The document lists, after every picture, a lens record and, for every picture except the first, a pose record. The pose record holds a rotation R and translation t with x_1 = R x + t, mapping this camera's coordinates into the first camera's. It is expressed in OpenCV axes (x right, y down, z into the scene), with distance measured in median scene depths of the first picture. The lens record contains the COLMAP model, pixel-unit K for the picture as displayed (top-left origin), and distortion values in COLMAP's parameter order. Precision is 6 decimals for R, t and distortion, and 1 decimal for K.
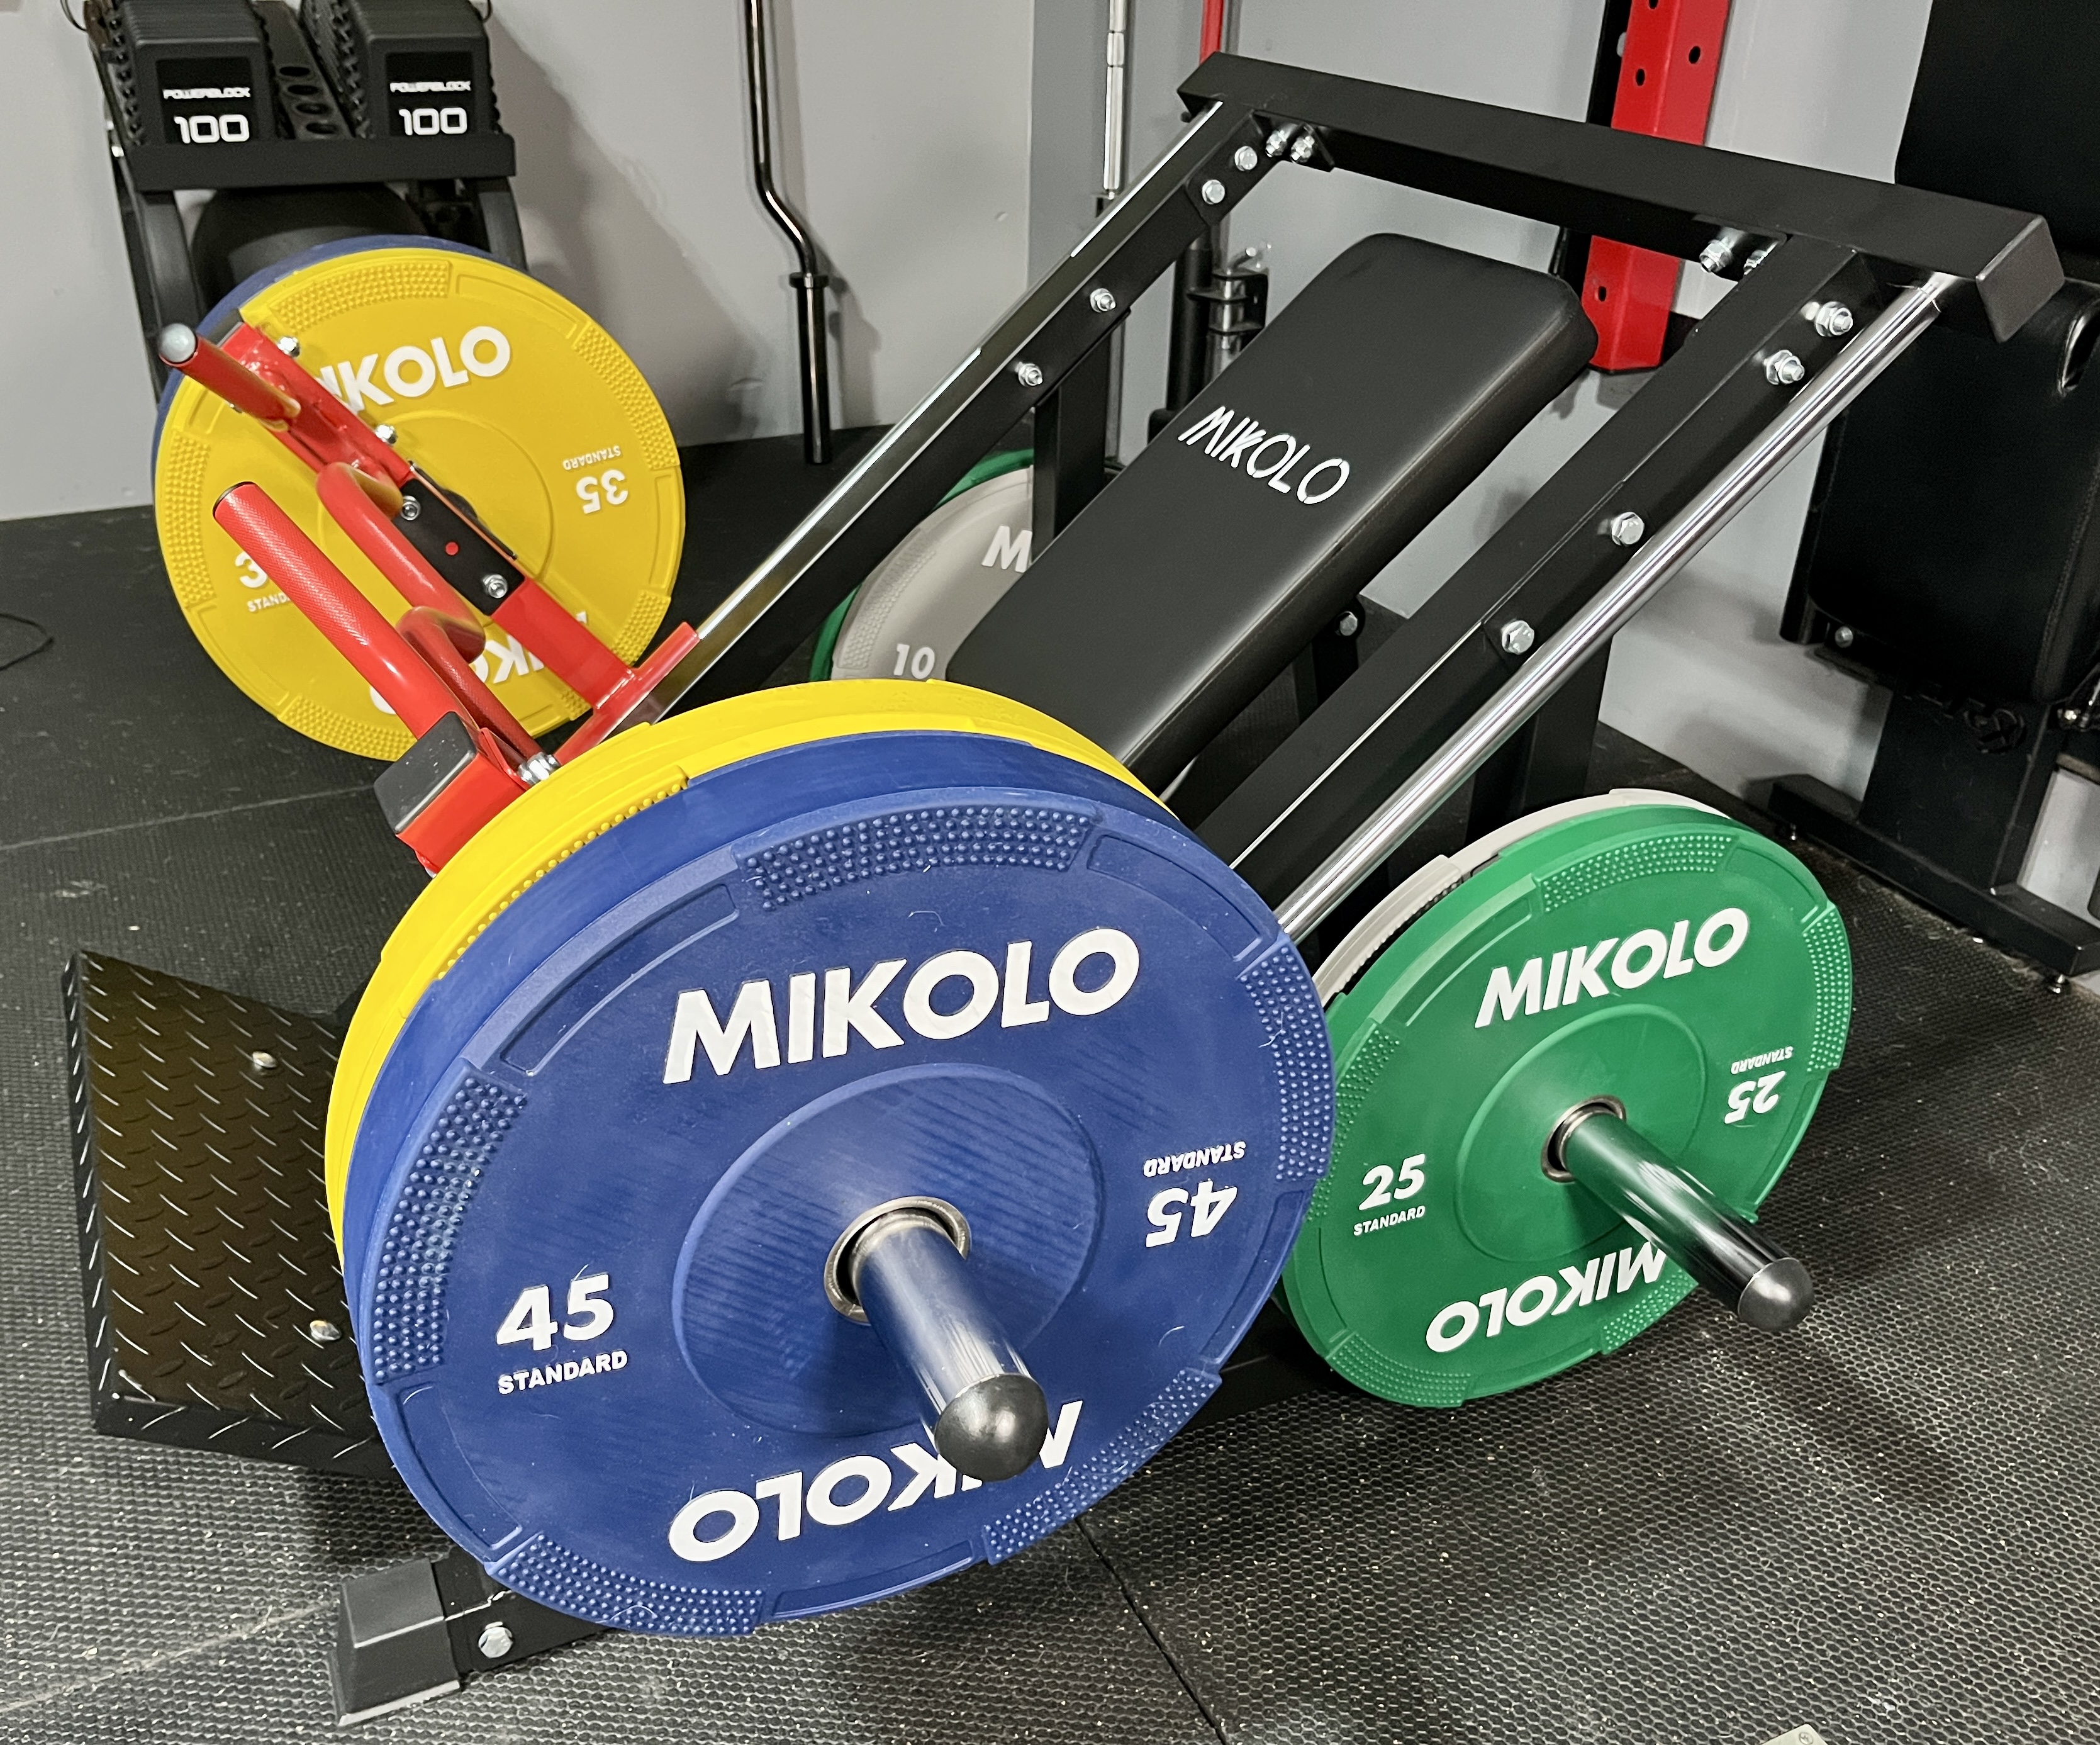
lens RADIAL K [[1929.9, 0, 1004.6], [0, 1929.9, 962.9], [0, 0, 1]] dist [0.013669, 0.007238]
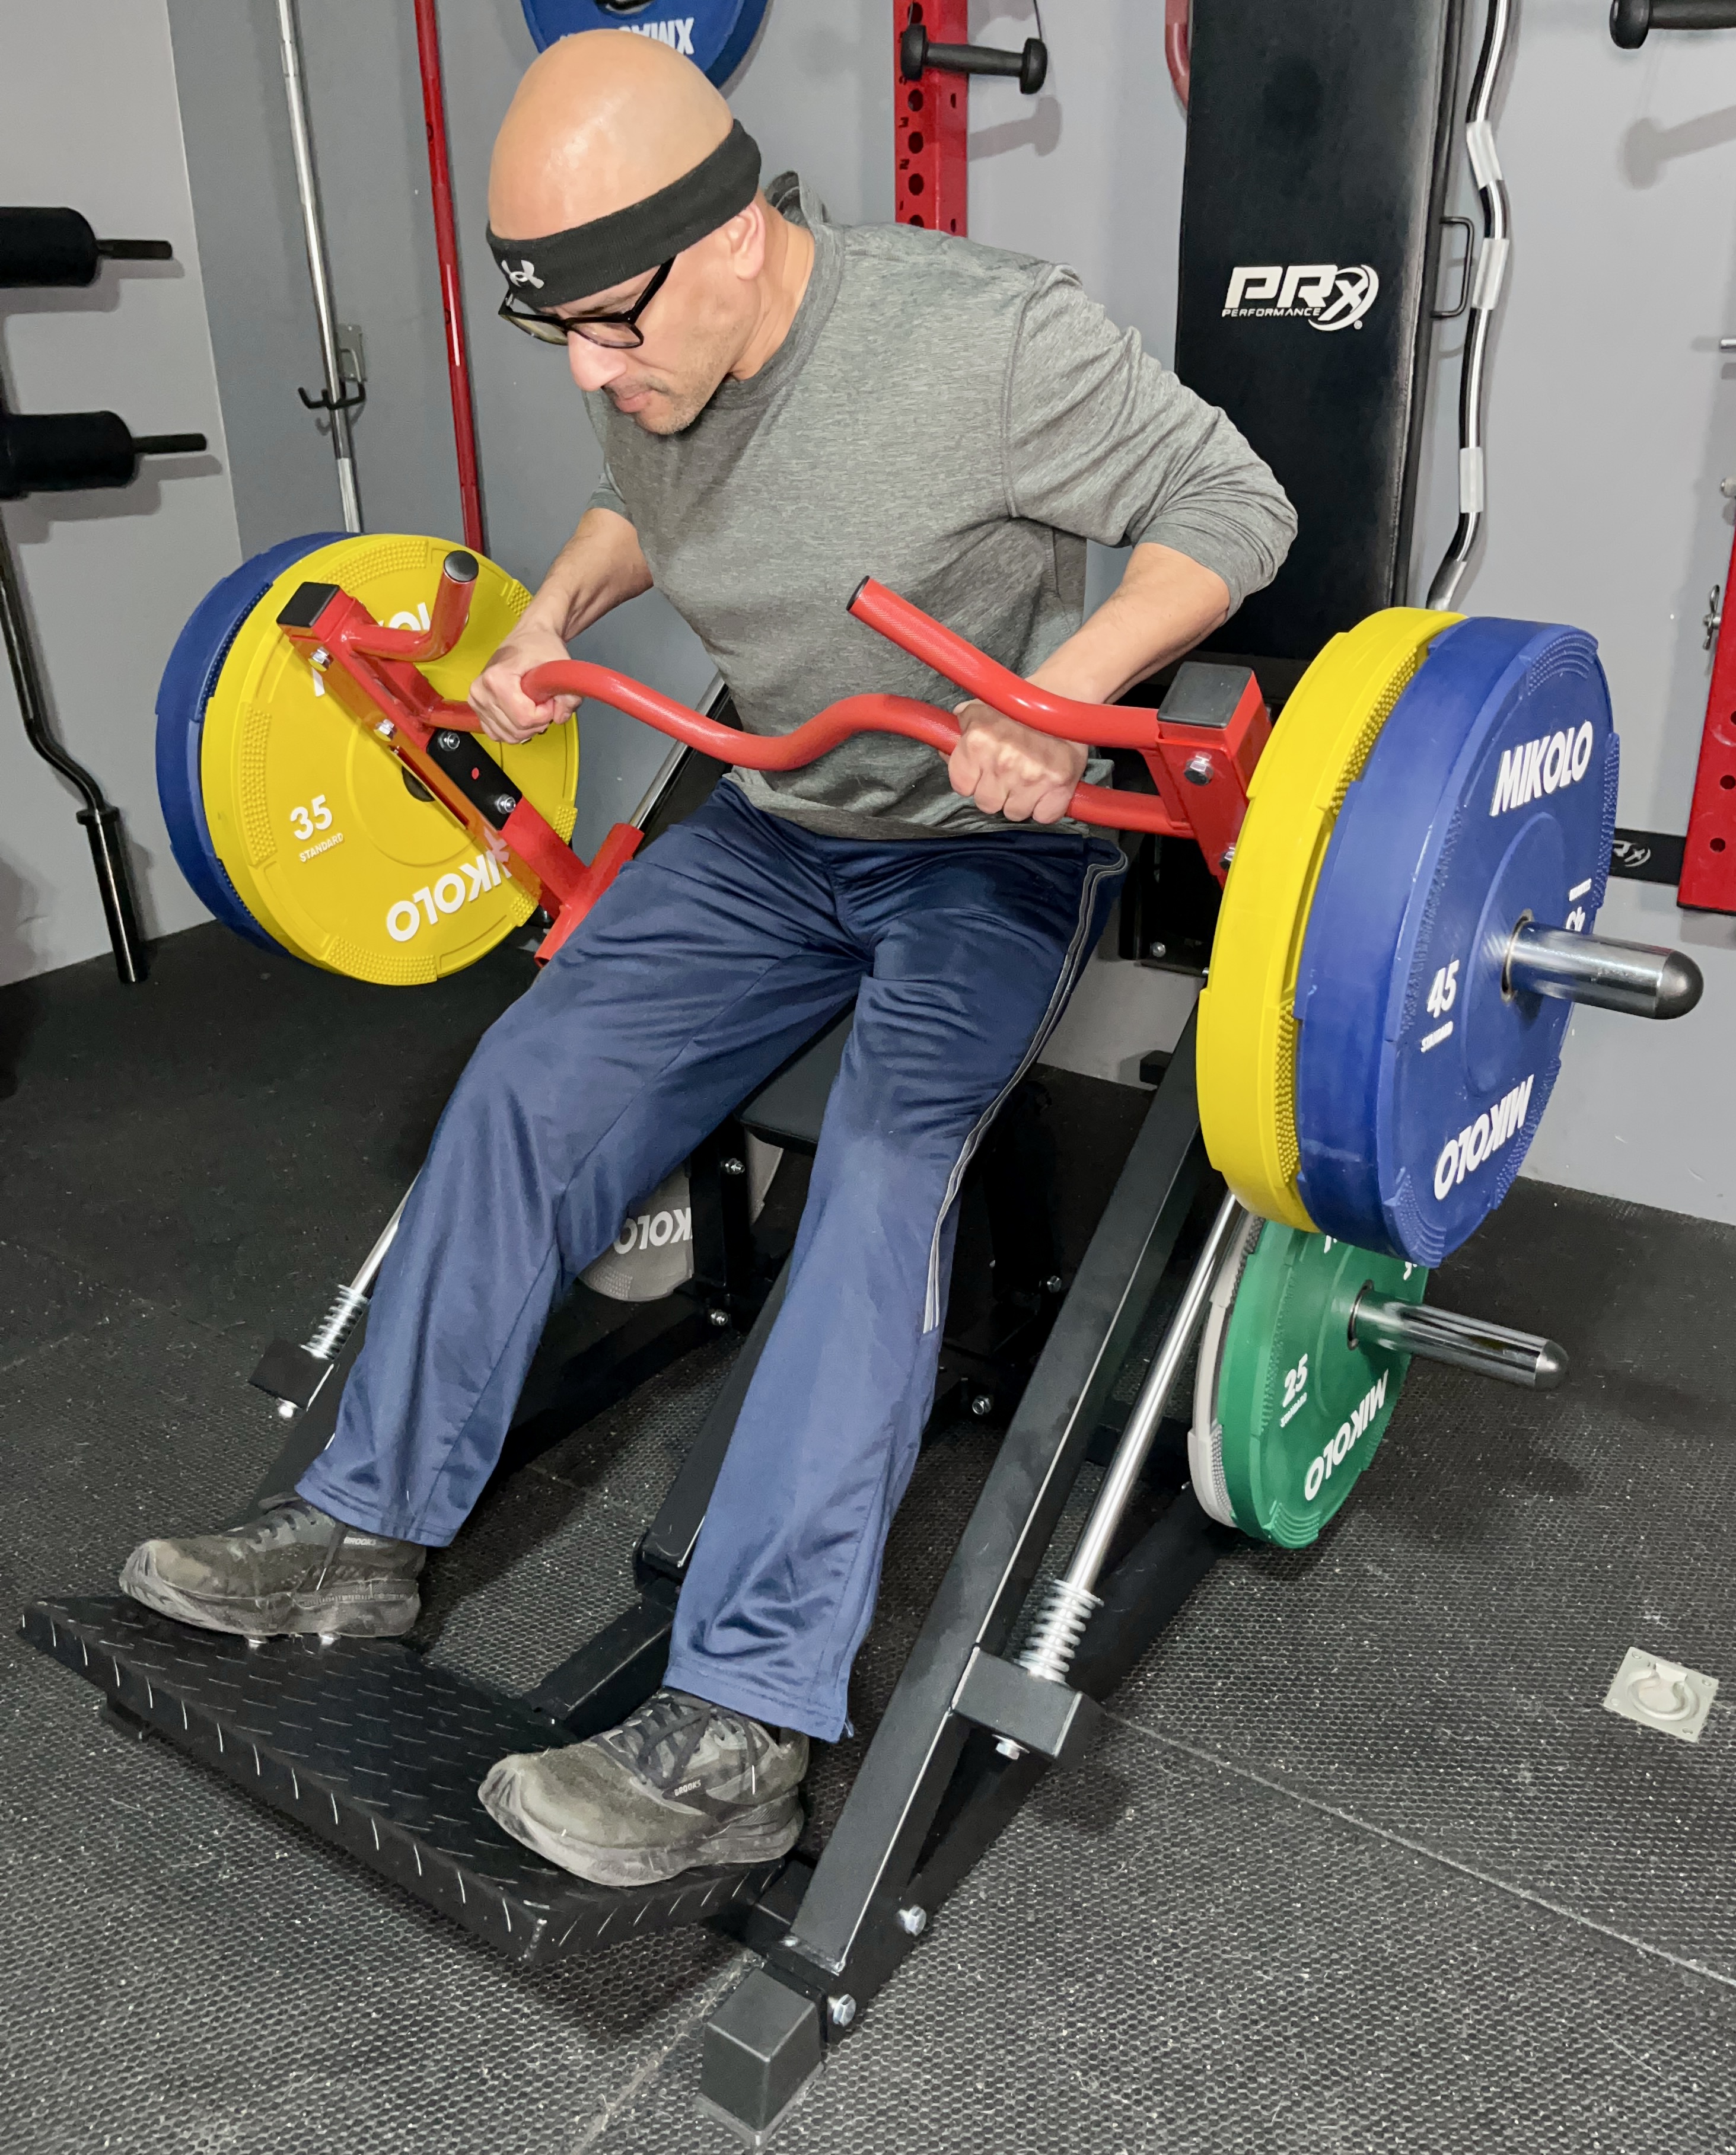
lens RADIAL K [[1772.7, 0, 931.3], [0, 1772.7, 1077.4], [0, 0, 1]] dist [0.091194, -0.150266]
pose [[0.850332, -0.224045, 0.476172, -0.405281], [0.285177, 0.956649, -0.059142, -0.065261], [-0.442279, 0.186084, 0.877361, -0.035970]]
